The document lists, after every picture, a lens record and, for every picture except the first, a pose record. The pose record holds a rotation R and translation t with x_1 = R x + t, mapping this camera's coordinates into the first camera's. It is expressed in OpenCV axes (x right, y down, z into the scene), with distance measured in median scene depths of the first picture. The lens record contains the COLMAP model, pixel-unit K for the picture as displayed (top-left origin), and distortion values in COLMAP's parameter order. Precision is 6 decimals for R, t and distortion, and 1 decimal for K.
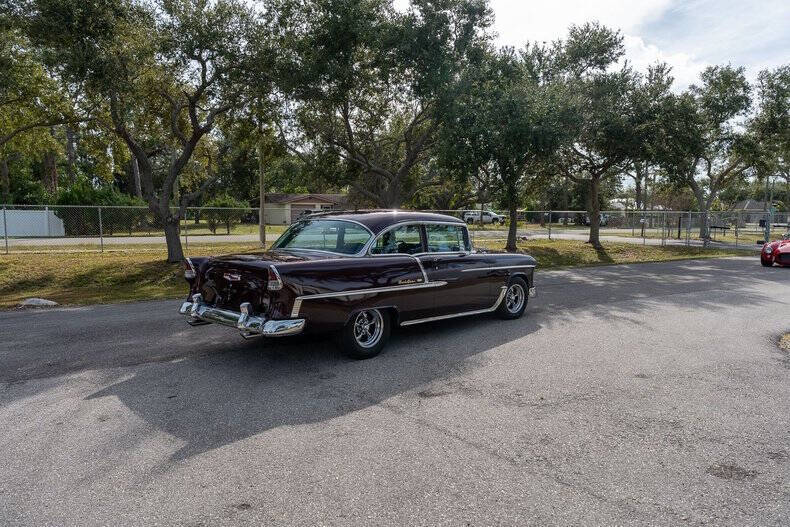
lens RADIAL K [[537.1, 0, 395.0], [0, 537.1, 263.5], [0, 0, 1]] dist [-0.007652, -0.002389]
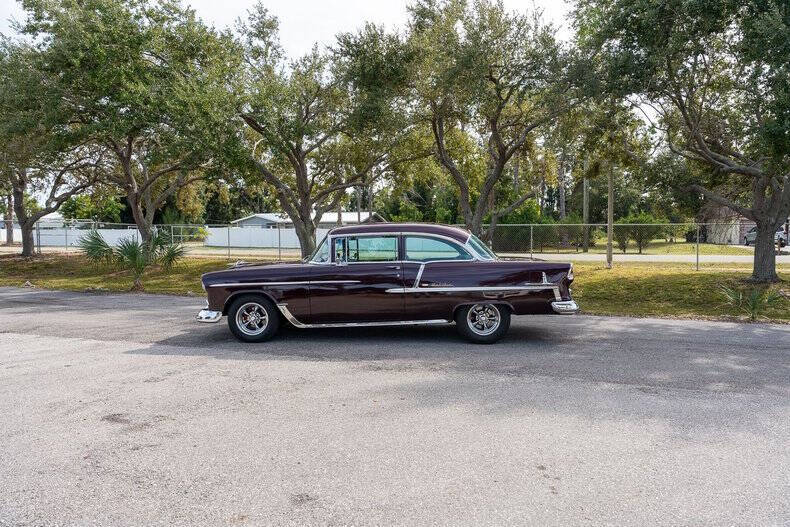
lens RADIAL K [[533.6, 0, 395.0], [0, 533.6, 263.5], [0, 0, 1]] dist [-0.015527, -0.003454]
pose [[0.636479, 0.033235, -0.770578, 0.977888], [-0.076478, 0.996867, -0.020175, -0.021945], [0.767493, 0.071773, 0.637026, 0.760922]]
